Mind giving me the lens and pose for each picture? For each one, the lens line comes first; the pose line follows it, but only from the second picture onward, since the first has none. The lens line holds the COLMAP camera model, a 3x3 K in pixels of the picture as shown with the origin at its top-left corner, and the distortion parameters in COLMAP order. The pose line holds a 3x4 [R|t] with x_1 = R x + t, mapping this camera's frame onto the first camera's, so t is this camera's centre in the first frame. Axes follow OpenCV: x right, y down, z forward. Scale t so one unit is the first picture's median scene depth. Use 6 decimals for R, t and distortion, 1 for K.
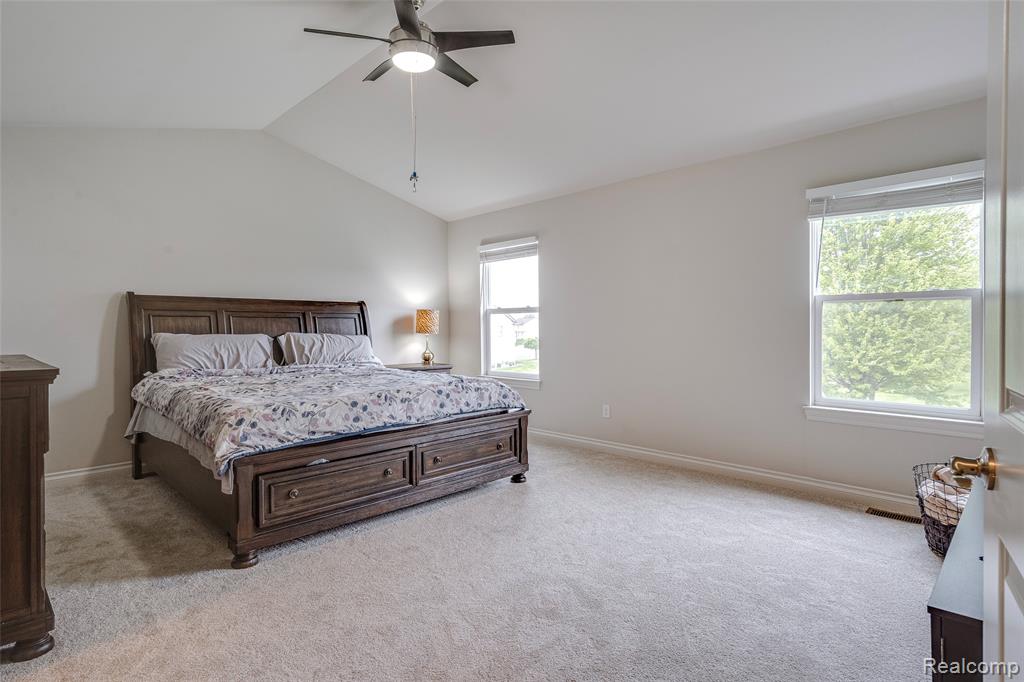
lens RADIAL K [[522.8, 0, 505.2], [0, 522.8, 331.4], [0, 0, 1]] dist [0.000721, 0.000053]
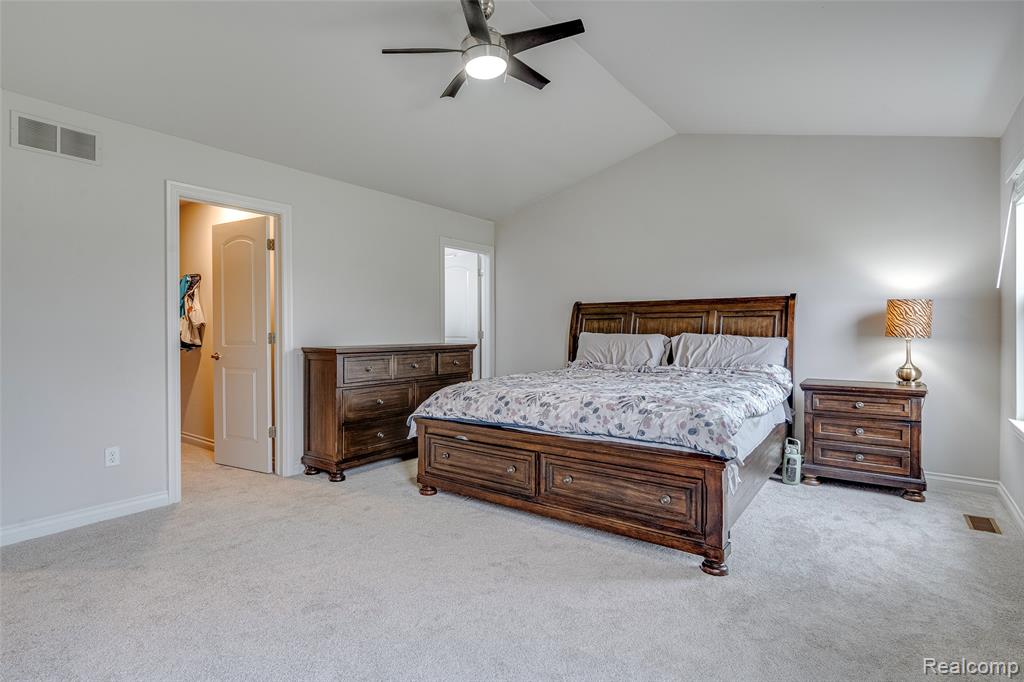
lens RADIAL K [[522.8, 0, 505.2], [0, 522.8, 331.4], [0, 0, 1]] dist [0.000721, 0.000053]
pose [[0.127901, 0.005048, -0.991774, 0.629989], [-0.003881, 0.999982, 0.004590, -0.005024], [0.991779, 0.003262, 0.127918, 0.680434]]
